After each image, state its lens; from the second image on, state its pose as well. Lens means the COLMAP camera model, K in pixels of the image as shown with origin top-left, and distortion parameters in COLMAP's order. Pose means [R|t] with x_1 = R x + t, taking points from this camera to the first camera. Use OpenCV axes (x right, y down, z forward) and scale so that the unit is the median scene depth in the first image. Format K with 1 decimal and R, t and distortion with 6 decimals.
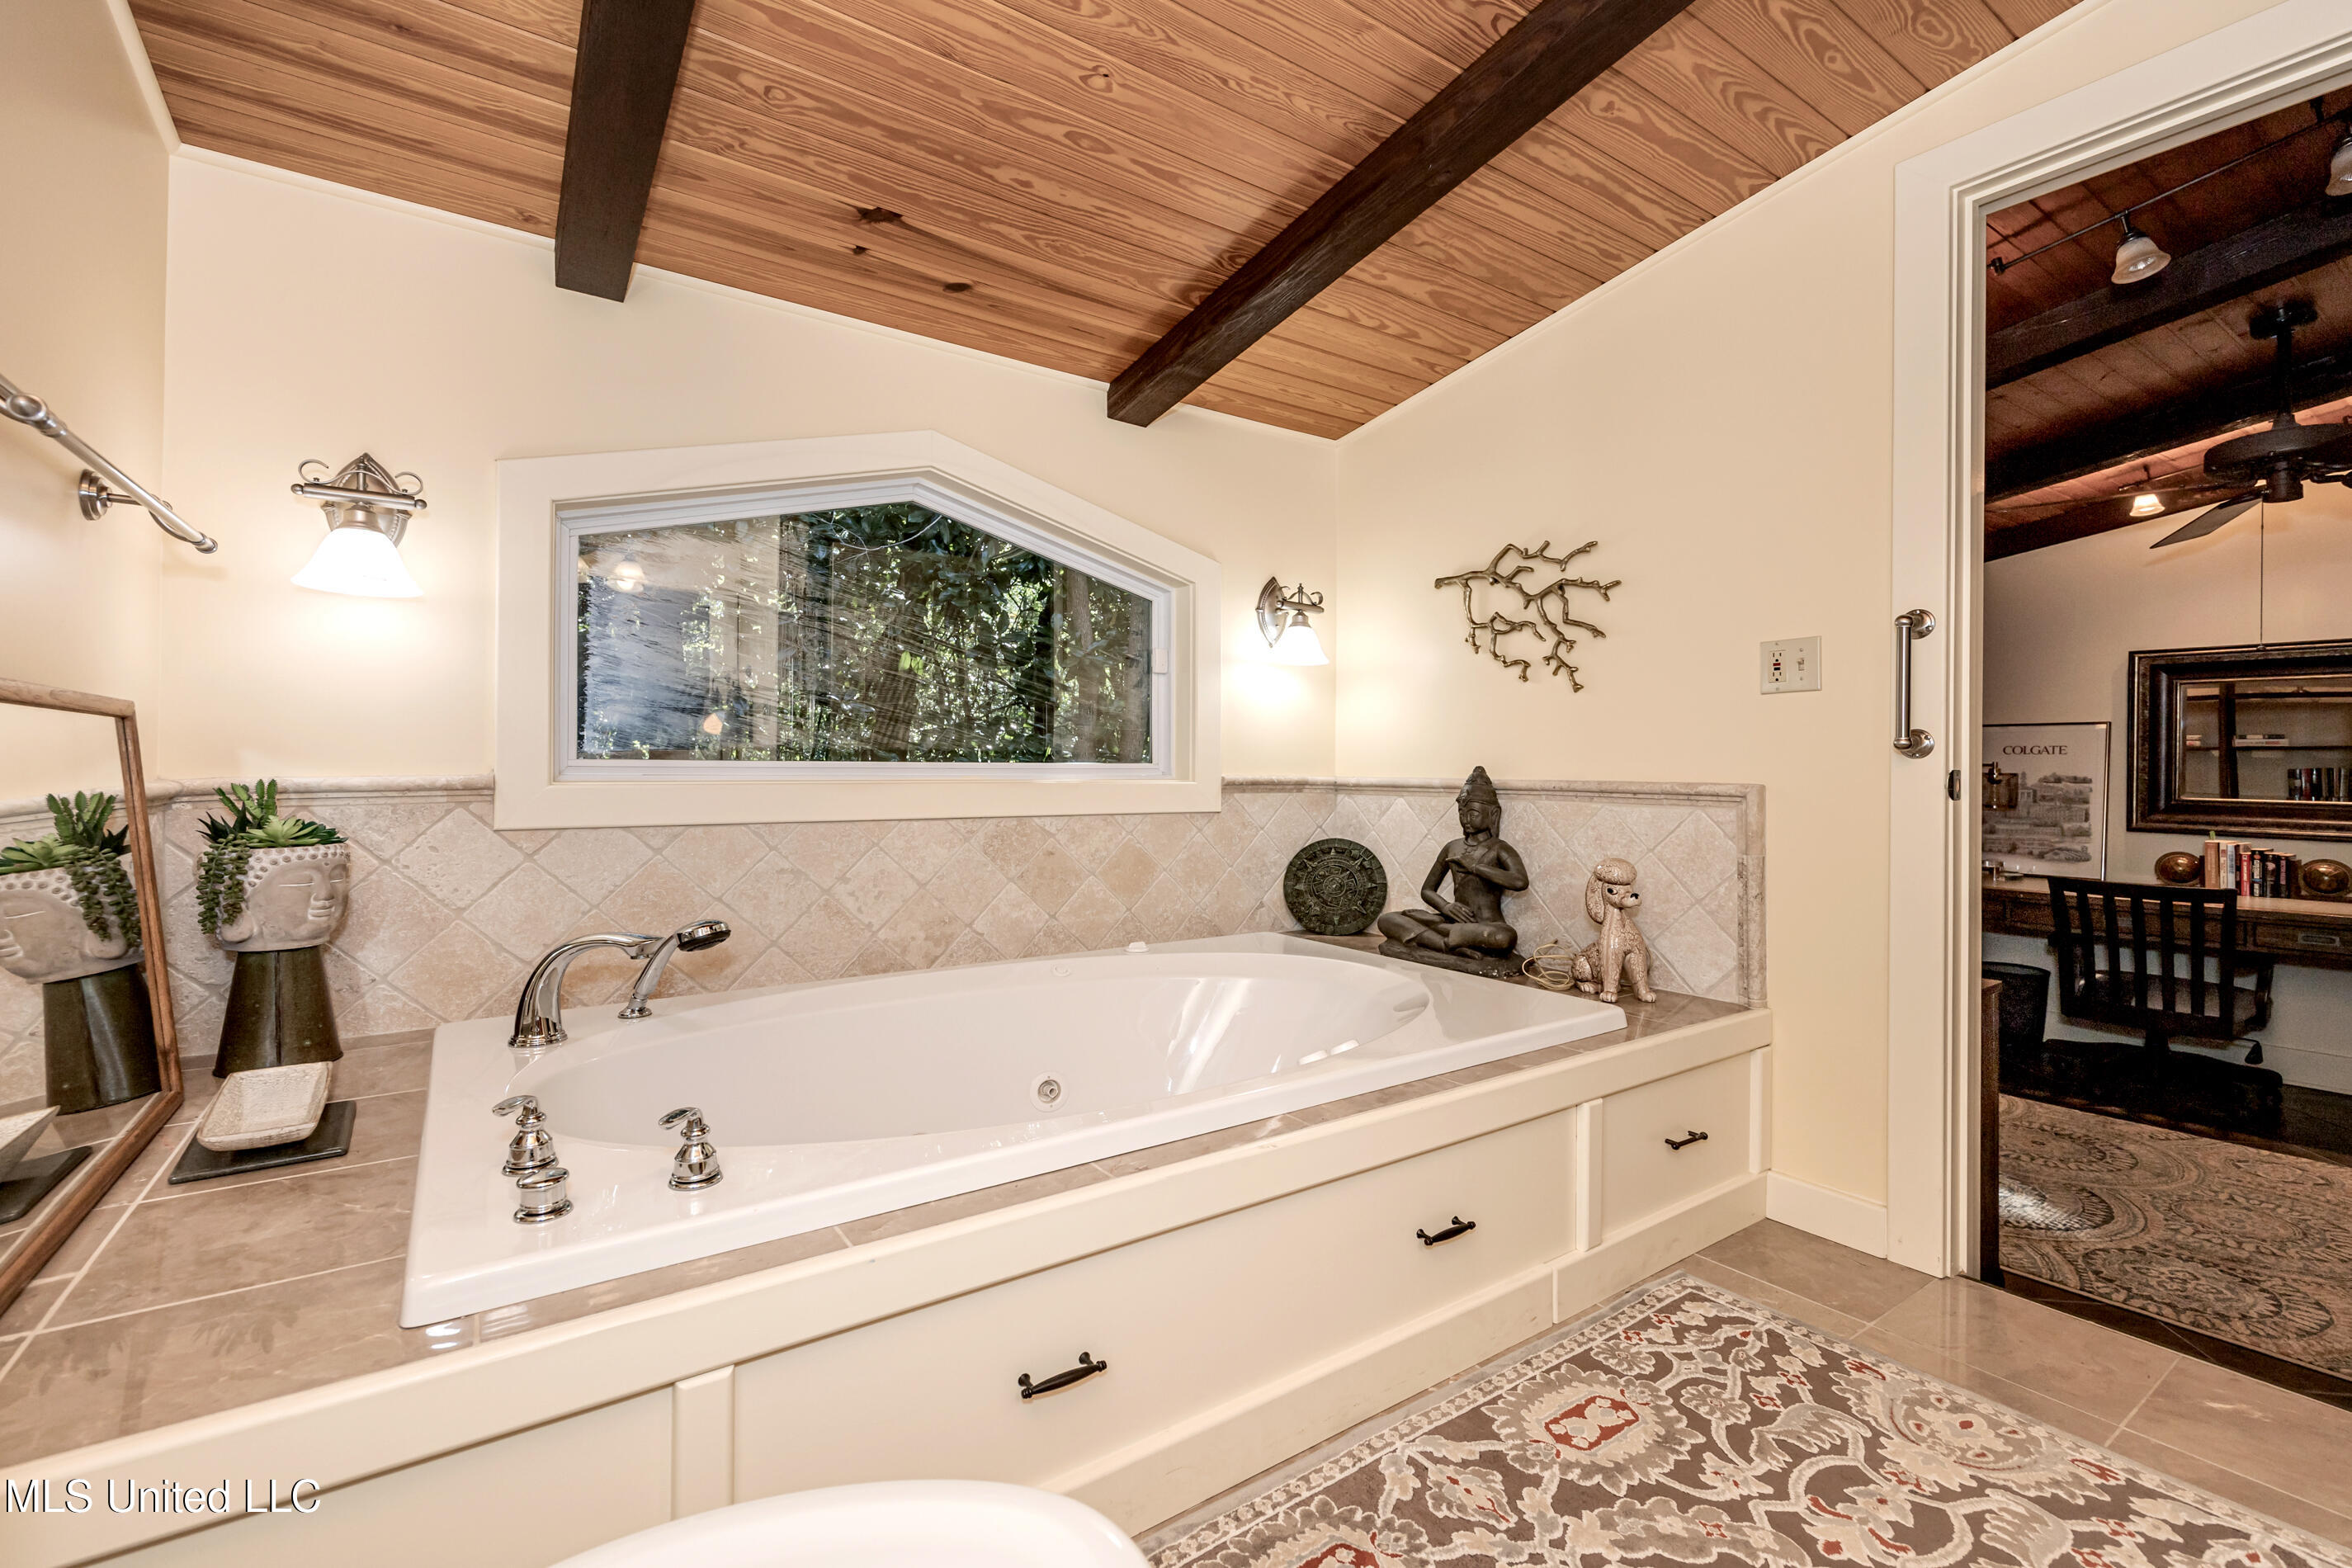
lens RADIAL K [[943.5, 0, 1185.1], [0, 943.5, 768.2], [0, 0, 1]] dist [-0.002681, -0.000183]
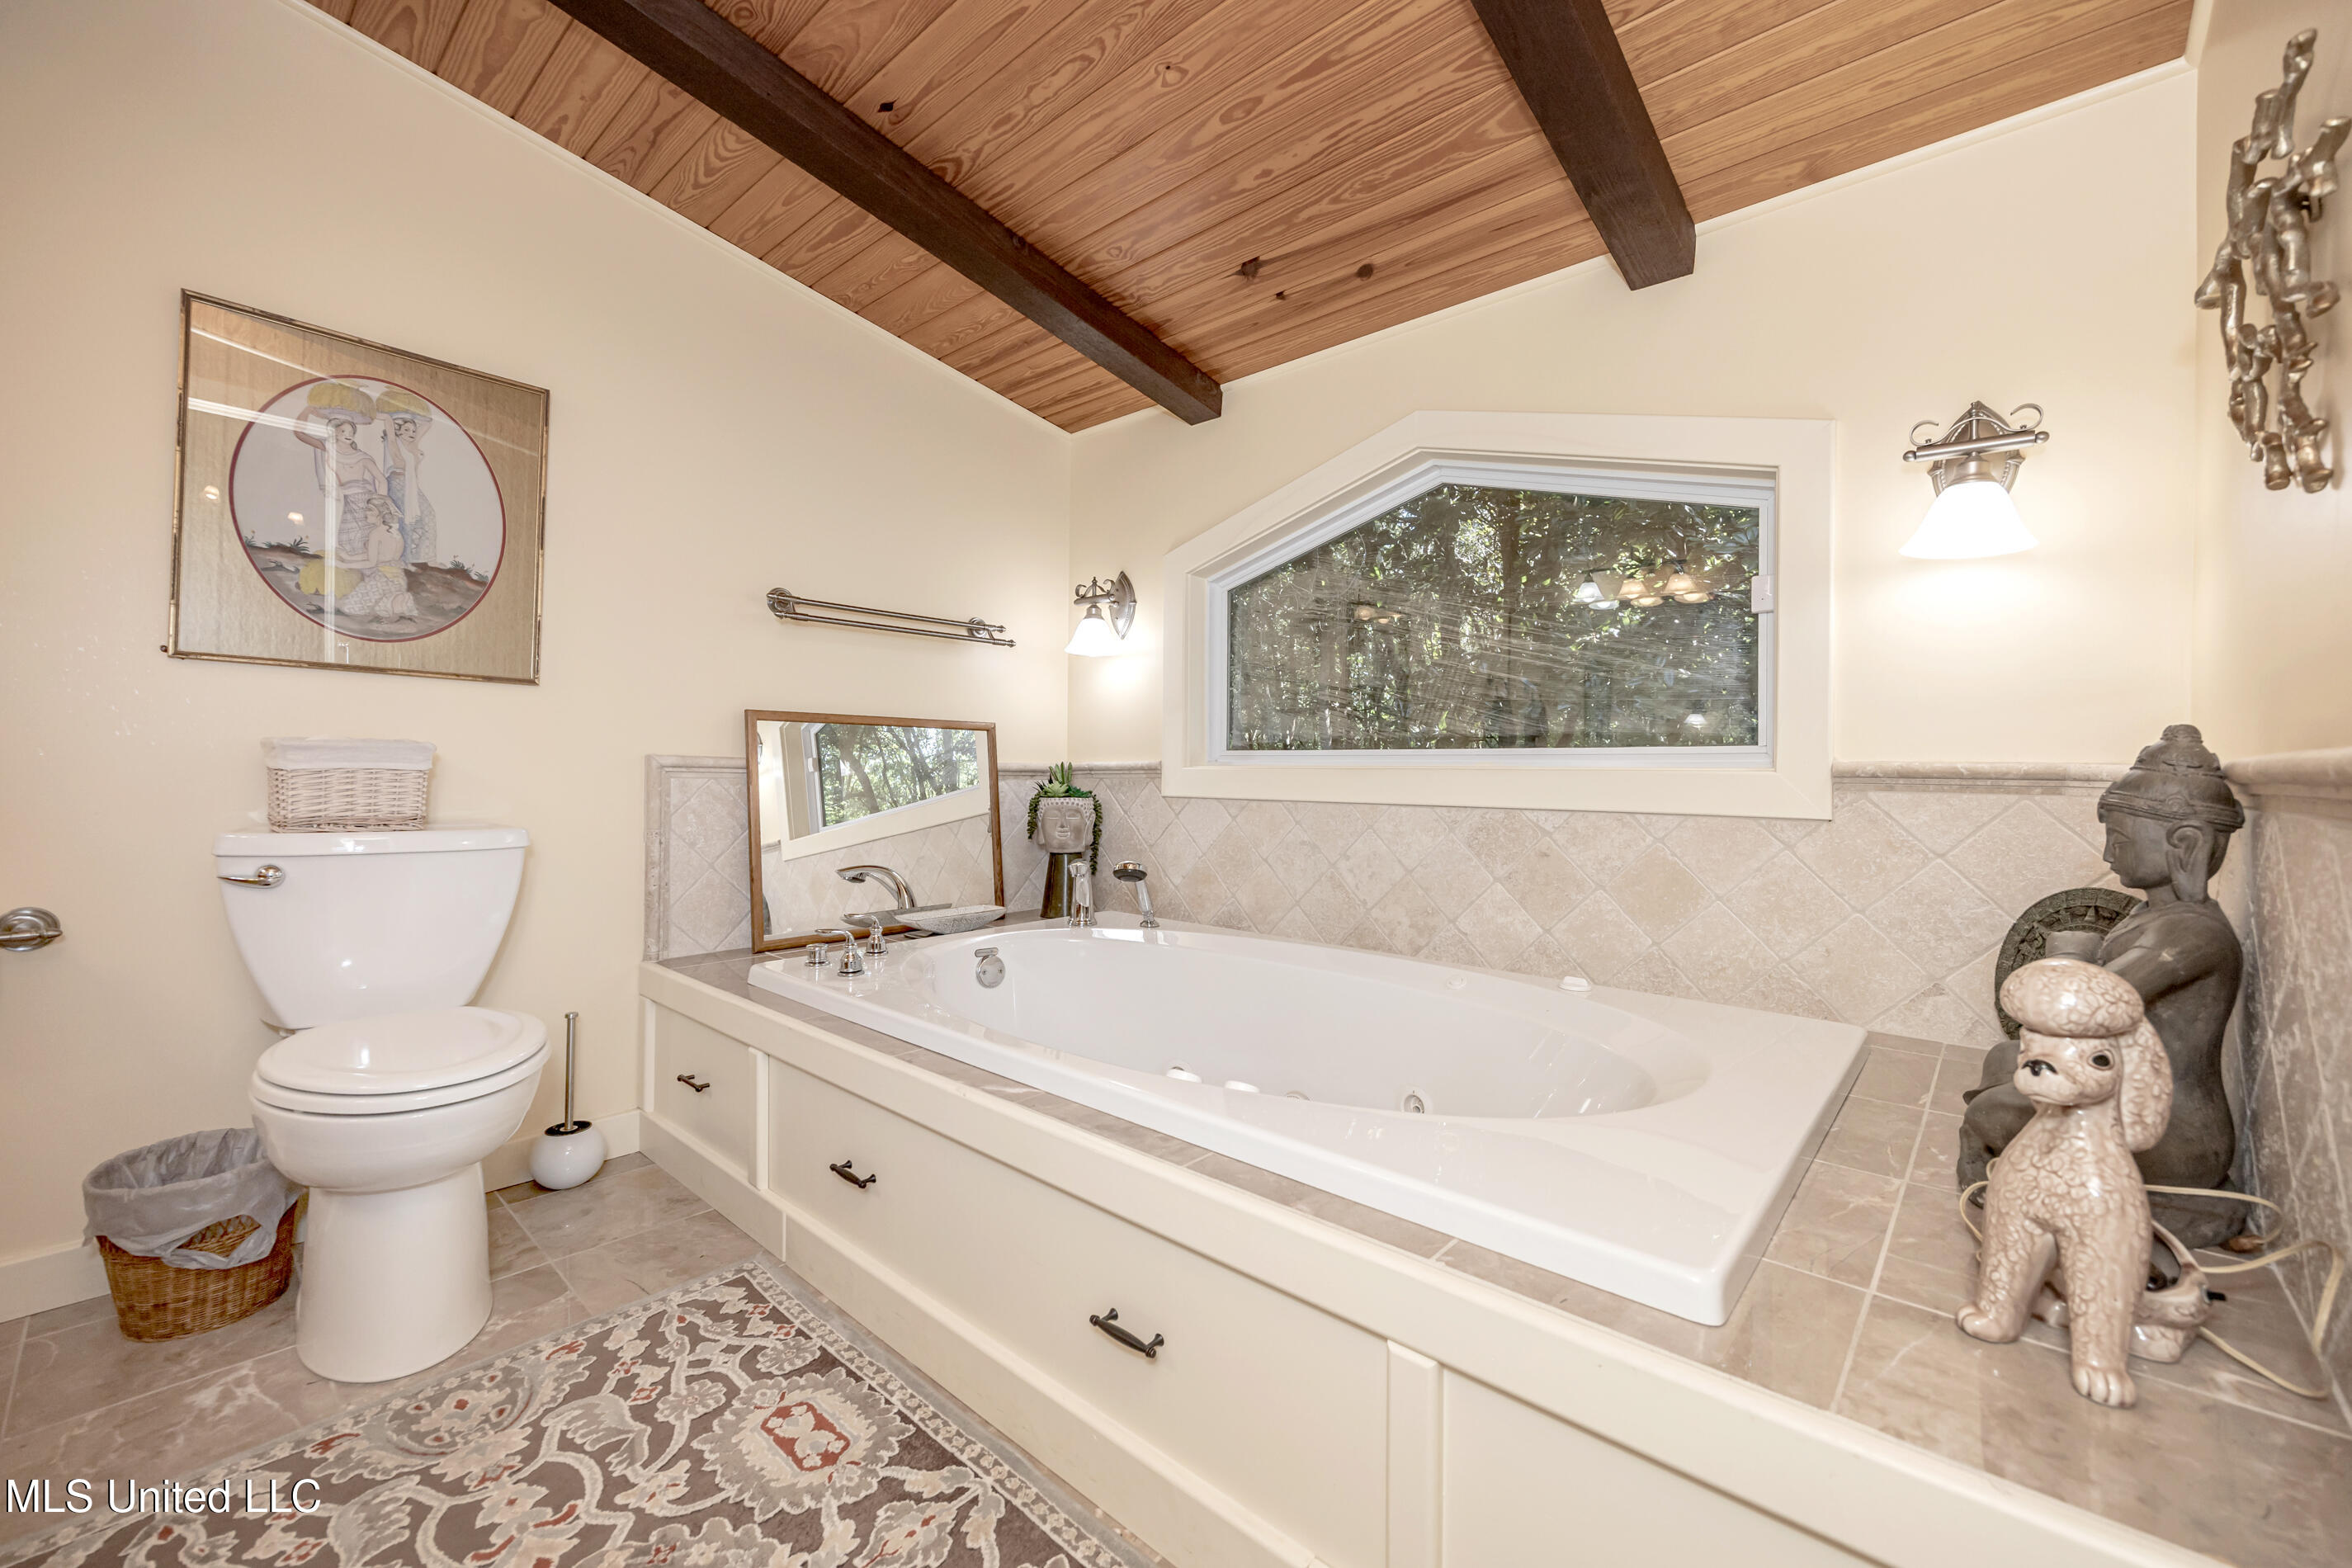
lens RADIAL K [[943.5, 0, 1186.4], [0, 943.5, 776.2], [0, 0, 1]] dist [-0.002681, -0.000183]
pose [[0.268112, 0.004167, -0.963379, 0.630436], [-0.008756, 0.999960, 0.001888, 0.024154], [0.963348, 0.007929, 0.268138, 0.517366]]
